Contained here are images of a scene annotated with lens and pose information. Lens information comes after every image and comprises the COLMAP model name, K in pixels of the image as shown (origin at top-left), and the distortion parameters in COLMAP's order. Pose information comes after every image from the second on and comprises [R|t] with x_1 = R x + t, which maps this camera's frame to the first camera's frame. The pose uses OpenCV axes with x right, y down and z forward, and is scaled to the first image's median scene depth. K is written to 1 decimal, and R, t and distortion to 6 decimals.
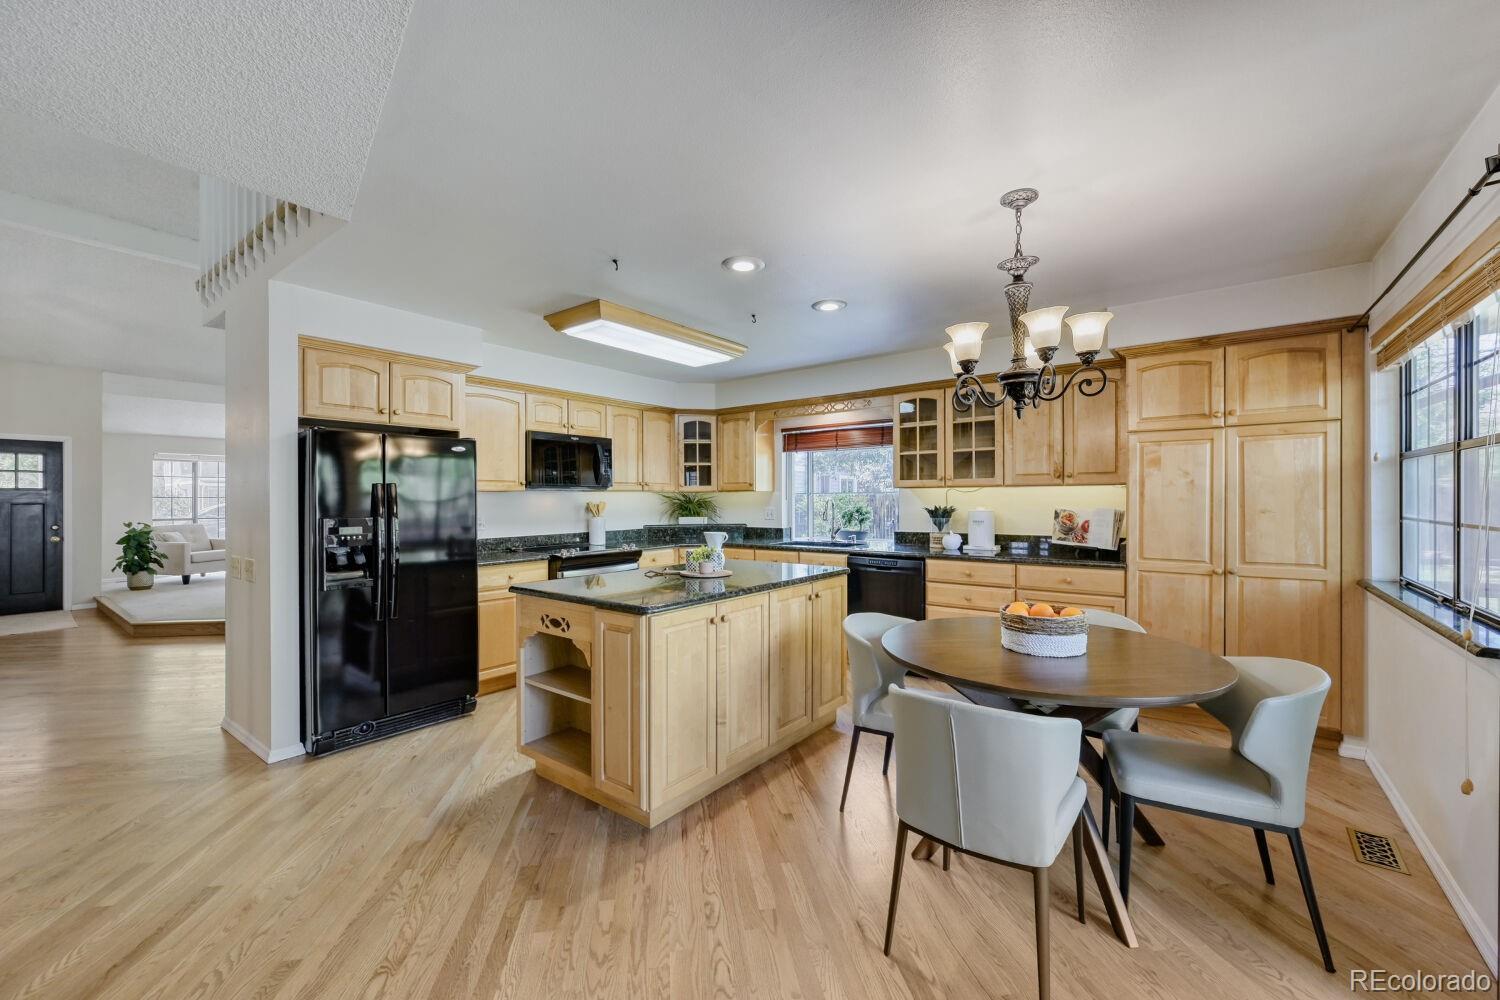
lens RADIAL K [[598.8, 0, 746.3], [0, 598.8, 497.4], [0, 0, 1]] dist [-0.003133, -0.000530]
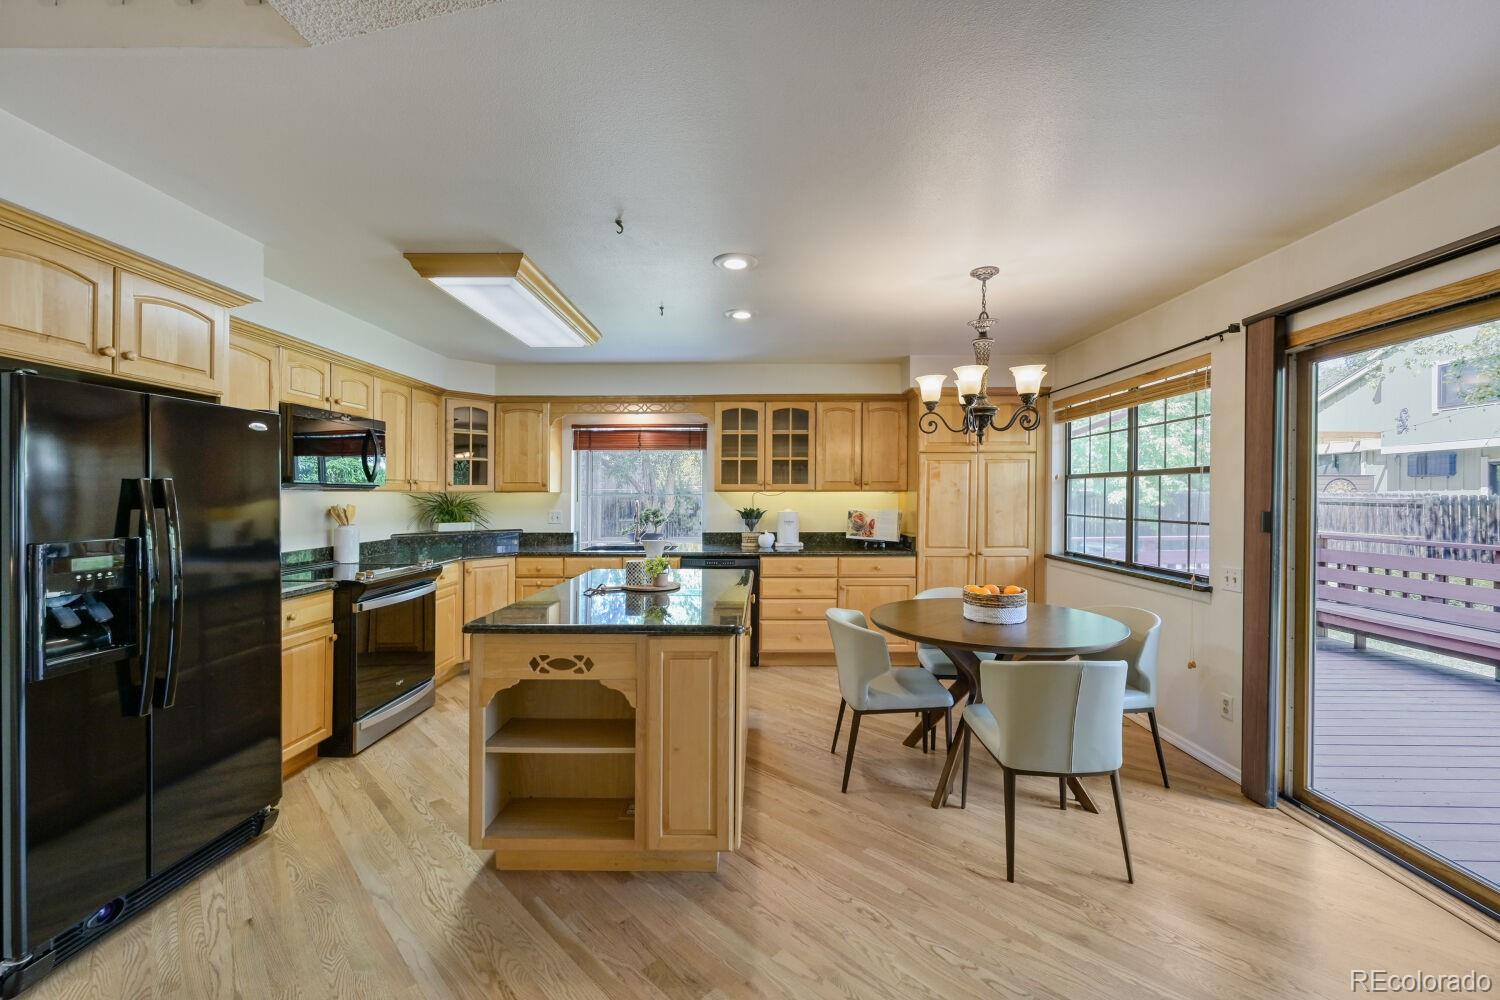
lens RADIAL K [[598.8, 0, 746.3], [0, 598.8, 497.4], [0, 0, 1]] dist [-0.003133, -0.000530]
pose [[0.798271, 0.003685, 0.602287, -0.384945], [-0.005562, 0.999984, 0.001254, -0.007205], [-0.602272, -0.004351, 0.798279, 0.146708]]
